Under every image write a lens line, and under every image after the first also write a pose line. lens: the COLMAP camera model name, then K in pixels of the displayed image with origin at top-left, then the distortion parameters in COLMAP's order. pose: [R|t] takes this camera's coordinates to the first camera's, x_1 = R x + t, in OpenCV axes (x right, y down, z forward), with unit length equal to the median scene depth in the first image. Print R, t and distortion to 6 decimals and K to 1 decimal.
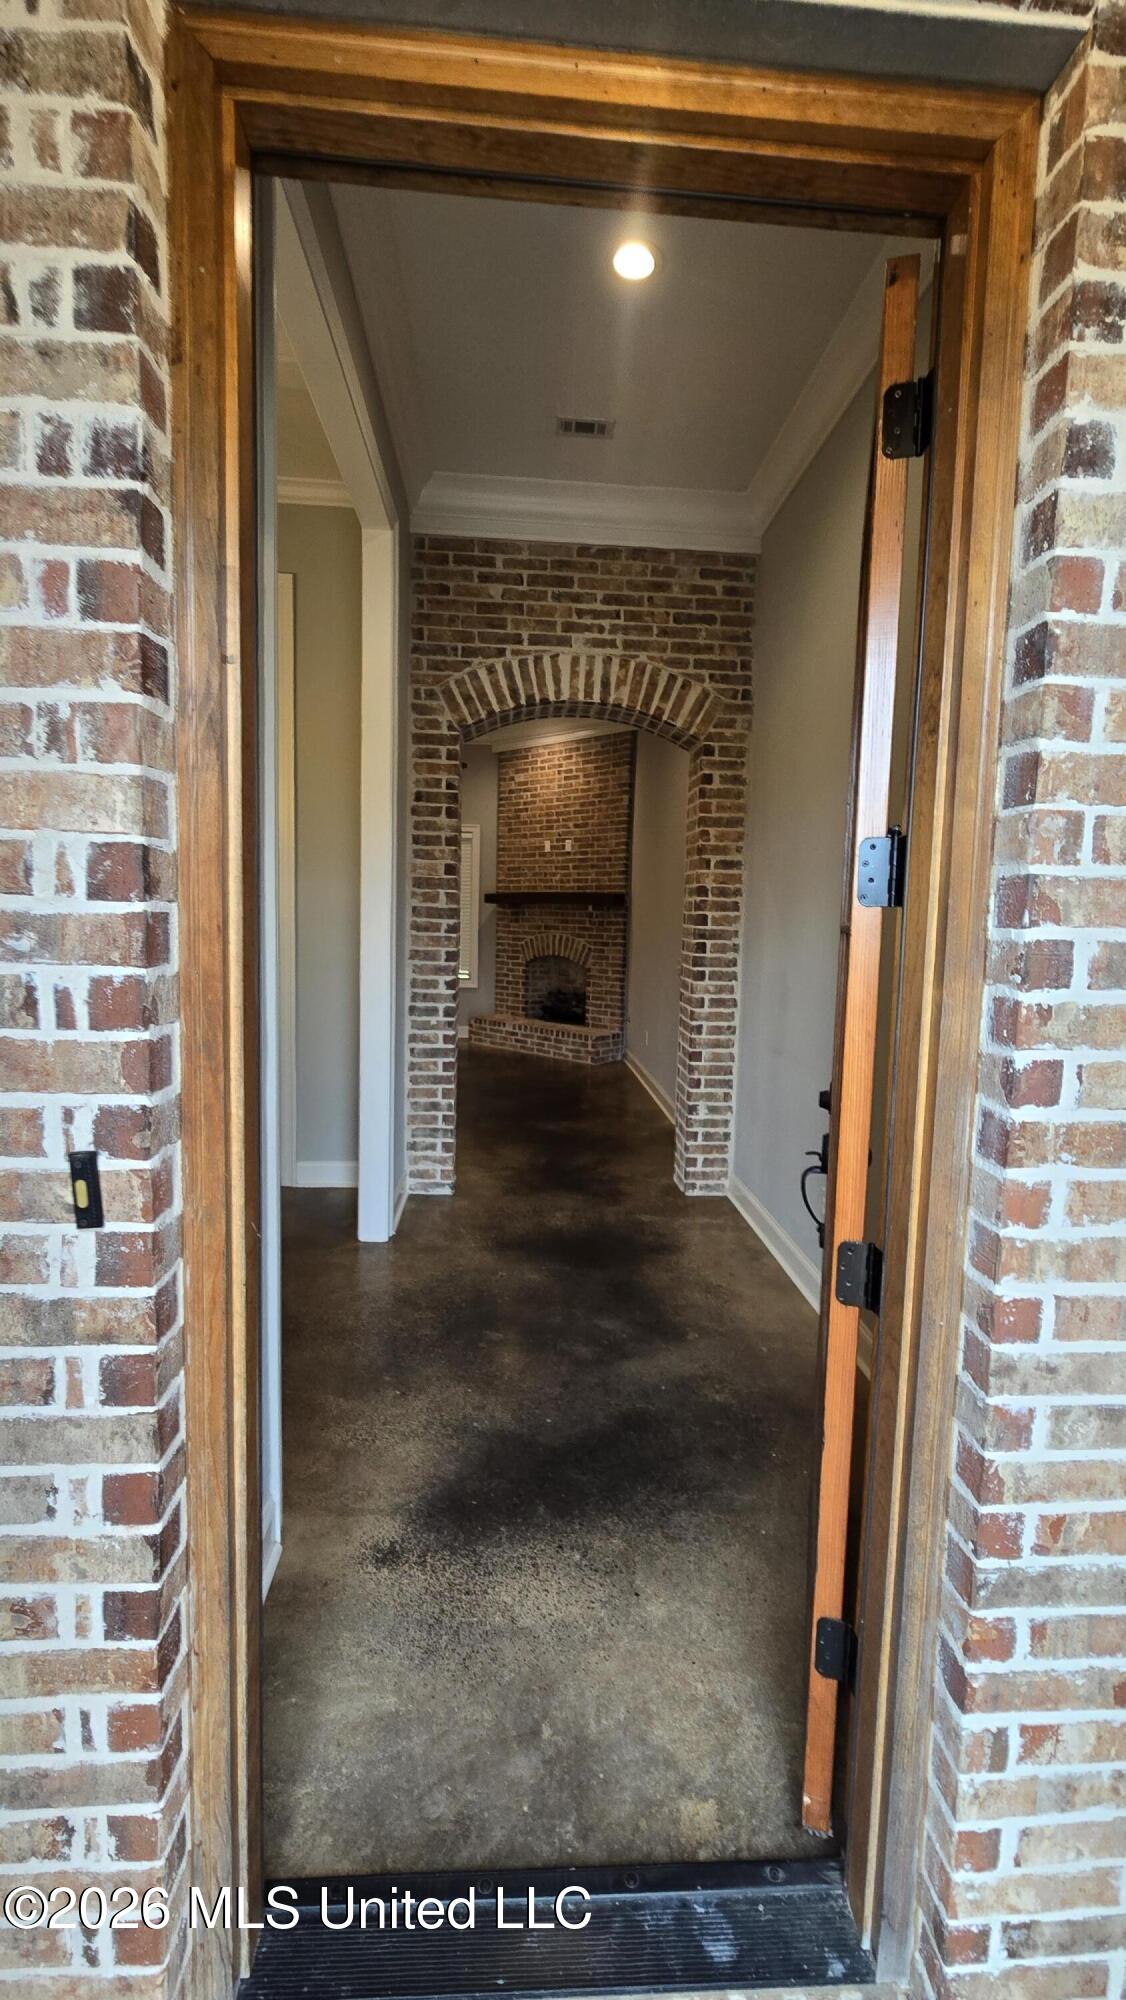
lens RADIAL K [[824.6, 0, 568.2], [0, 824.6, 992.9], [0, 0, 1]] dist [-0.001999, 0.000683]
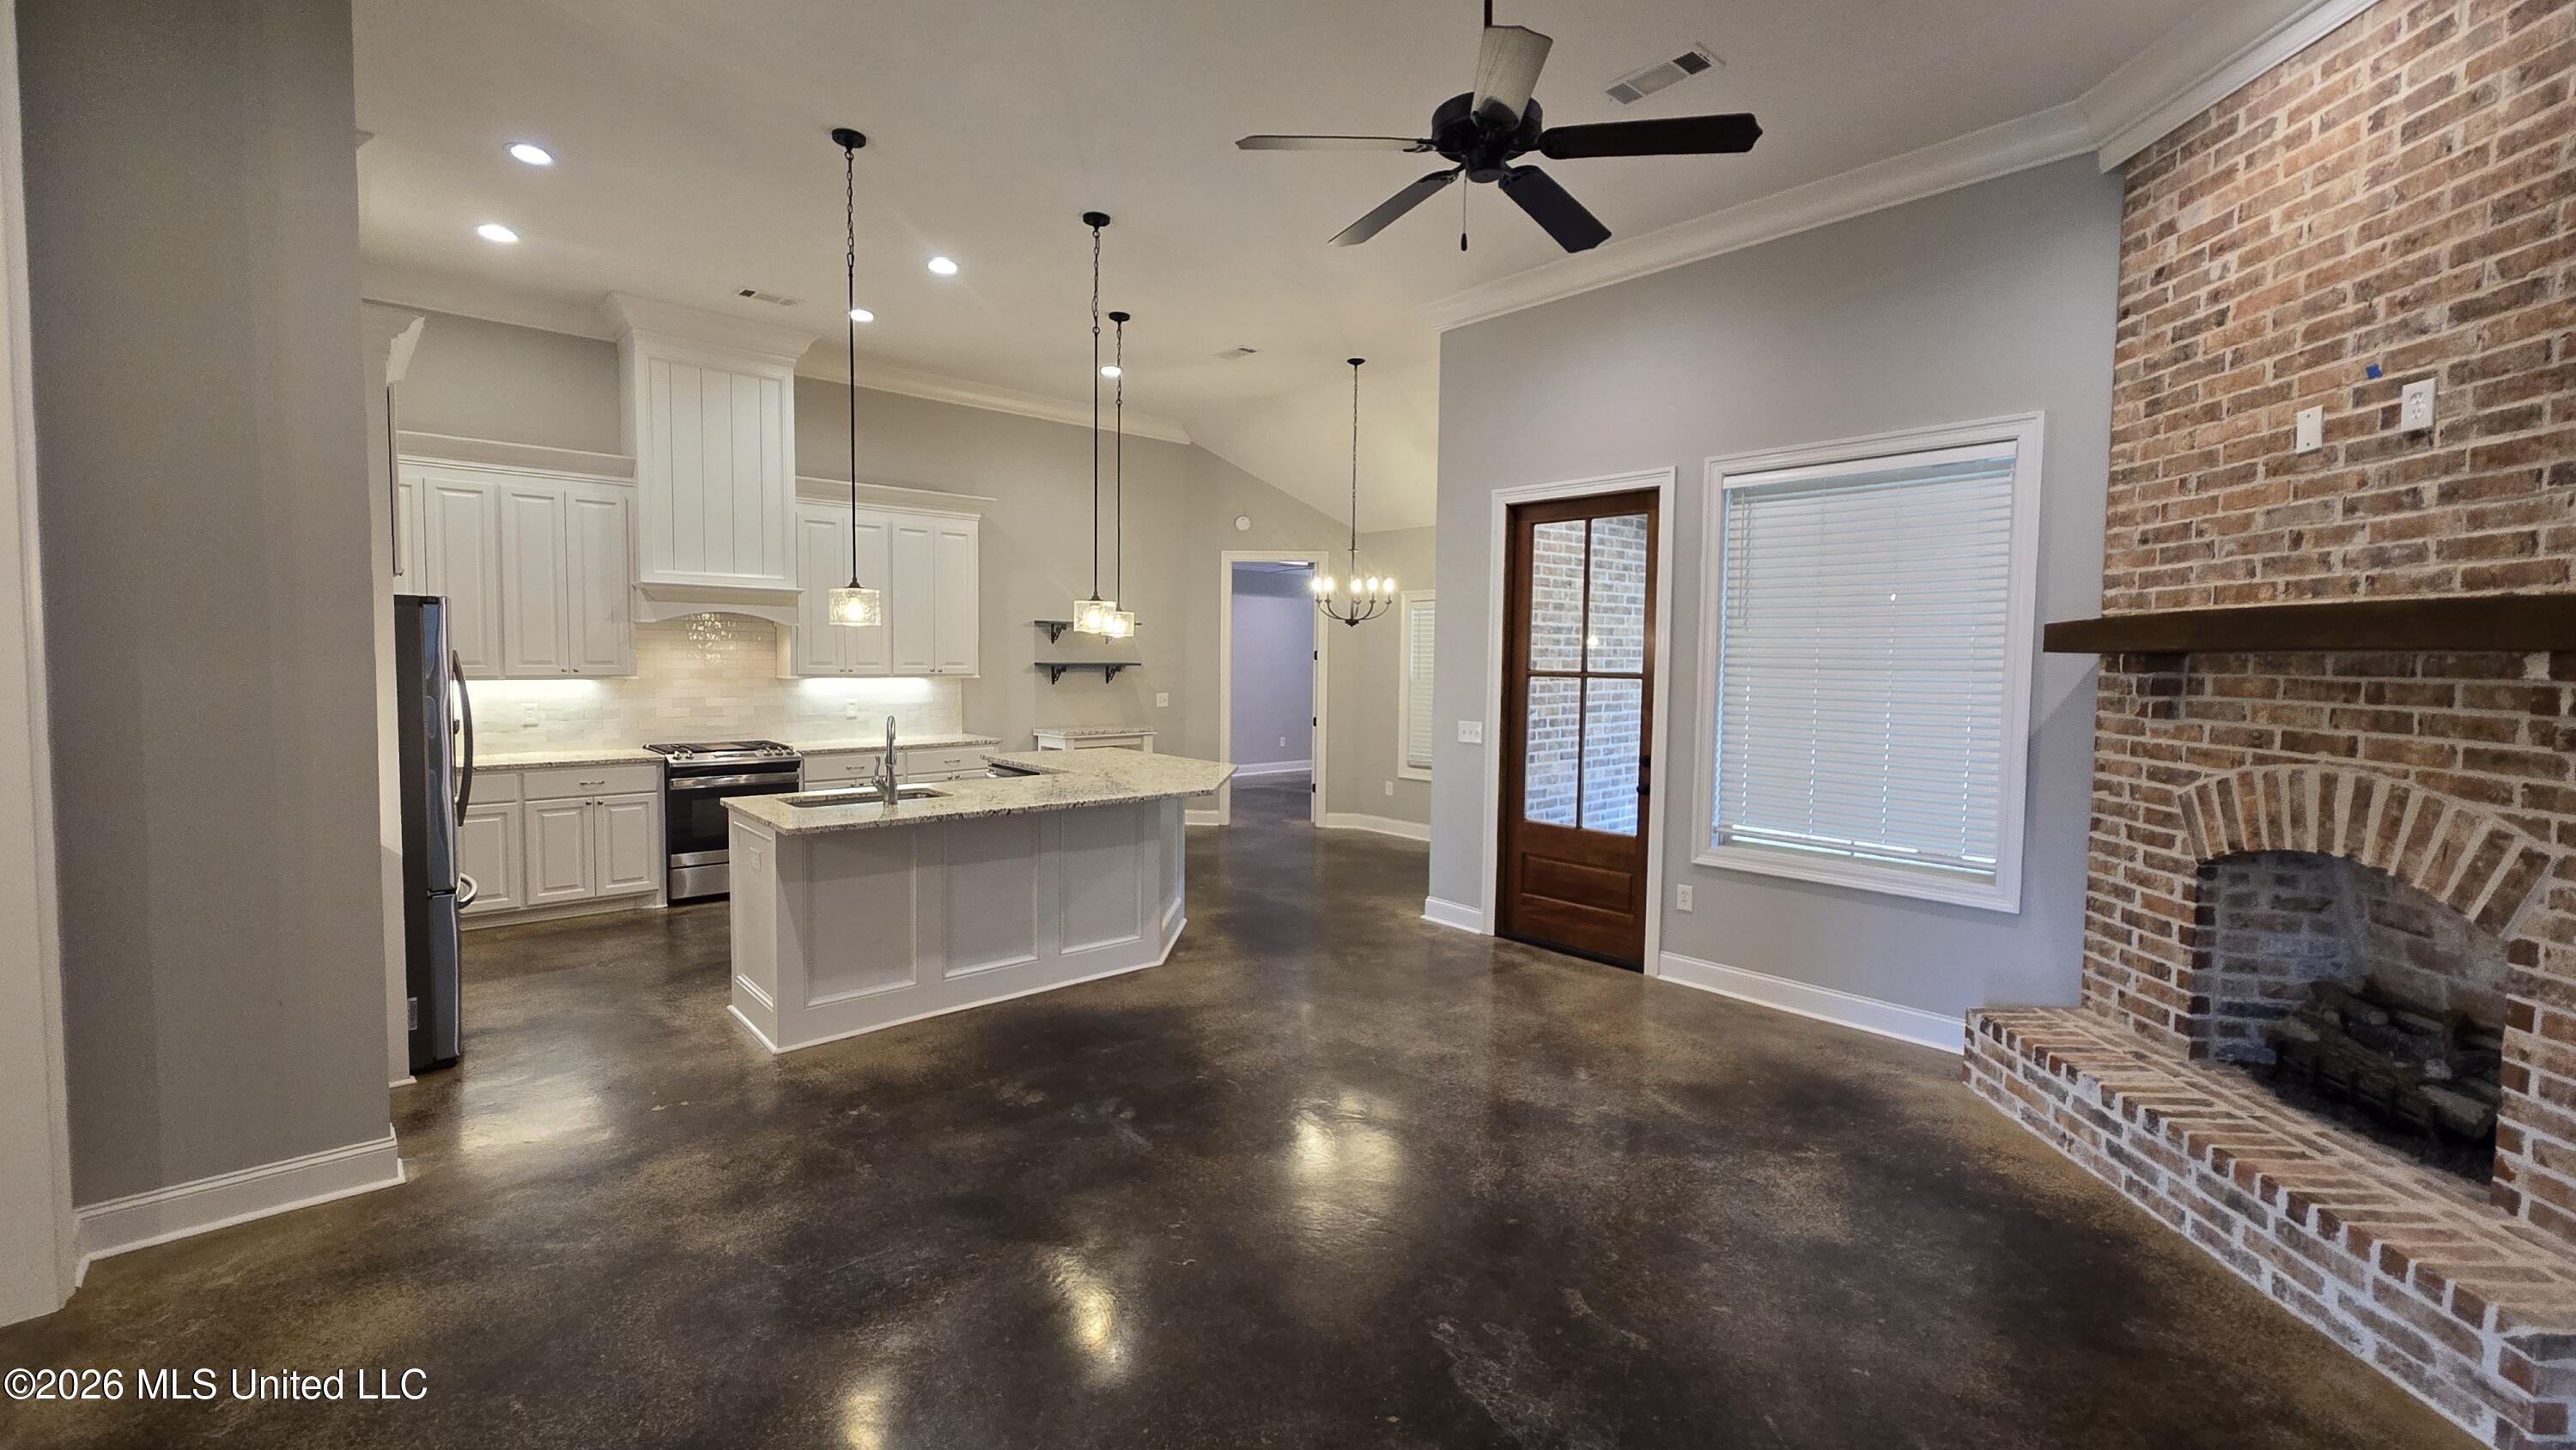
lens RADIAL K [[1062.0, 0, 1279.1], [0, 1062.0, 713.8], [0, 0, 1]] dist [-0.001999, 0.000683]
pose [[0.613741, 0.024412, -0.789130, 0.042498], [-0.068492, 0.997400, -0.022414, -0.061936], [0.786531, 0.067806, 0.613817, 0.569998]]
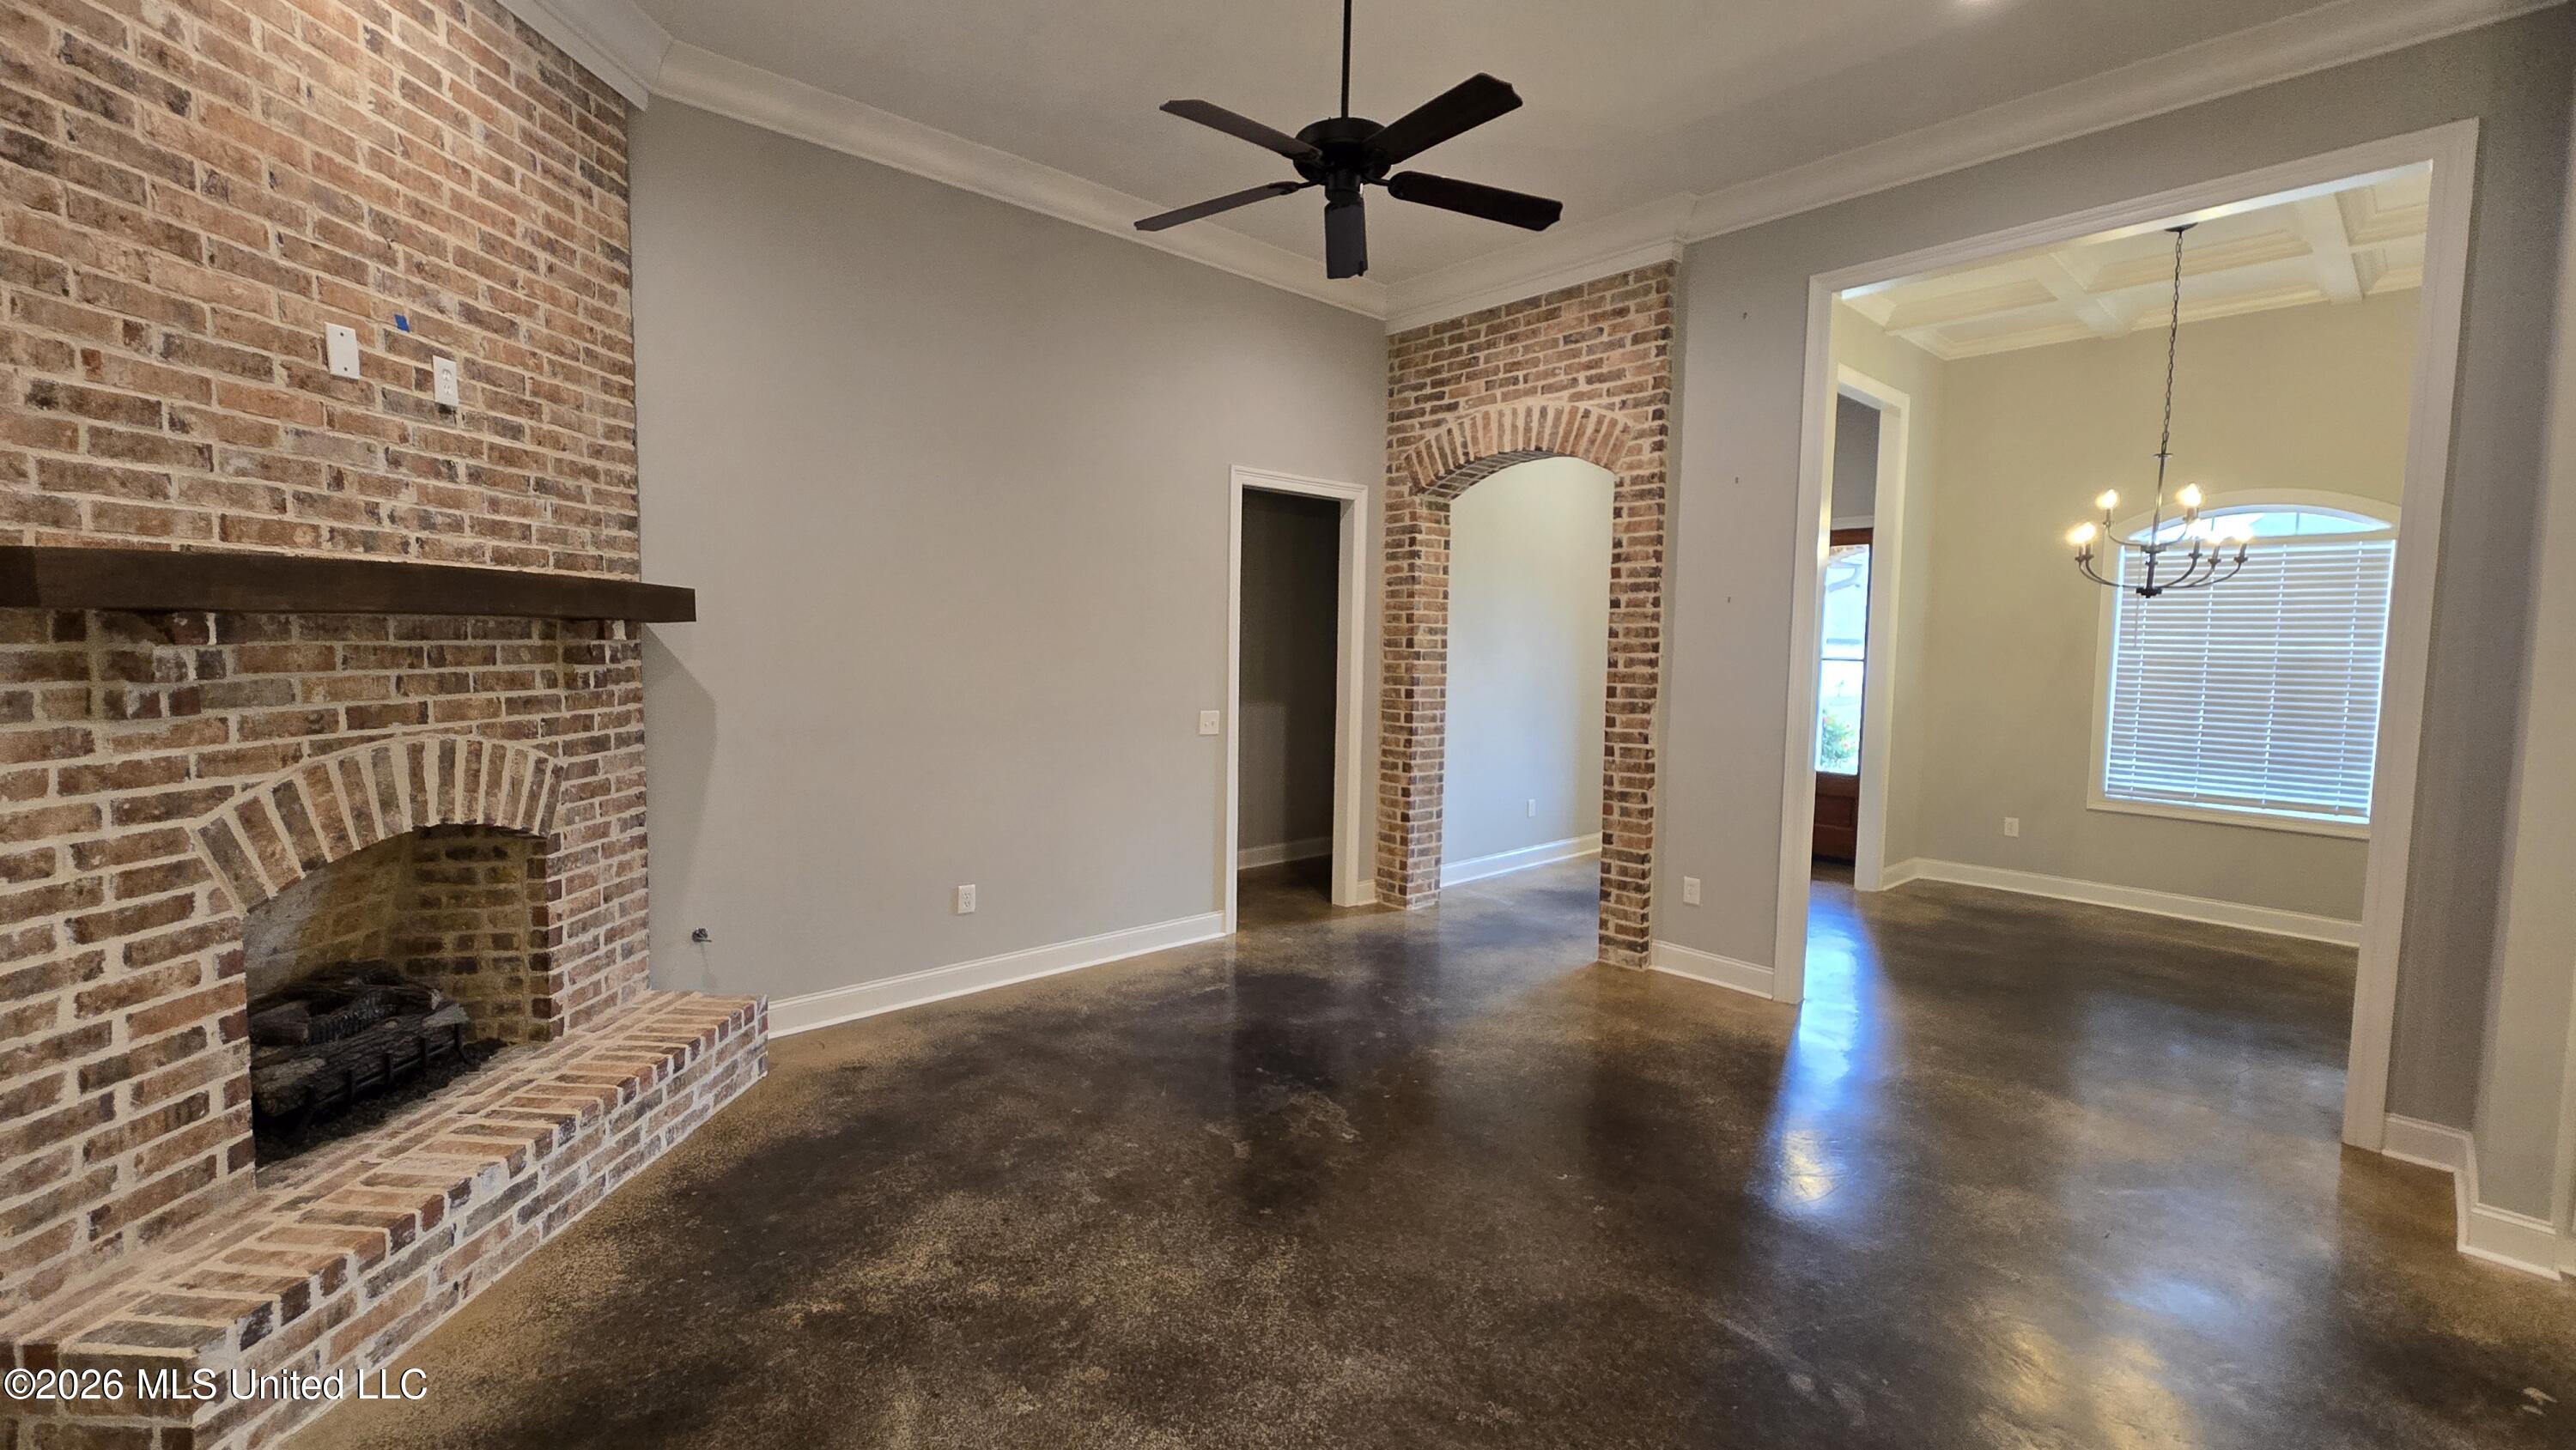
lens RADIAL K [[1062.0, 0, 1284.9], [0, 1062.0, 712.5], [0, 0, 1]] dist [-0.001999, 0.000683]
pose [[-0.616316, -0.094360, 0.781825, -0.422733], [0.039835, 0.987789, 0.150620, -0.119675], [-0.786491, 0.123974, -0.605031, 1.021836]]
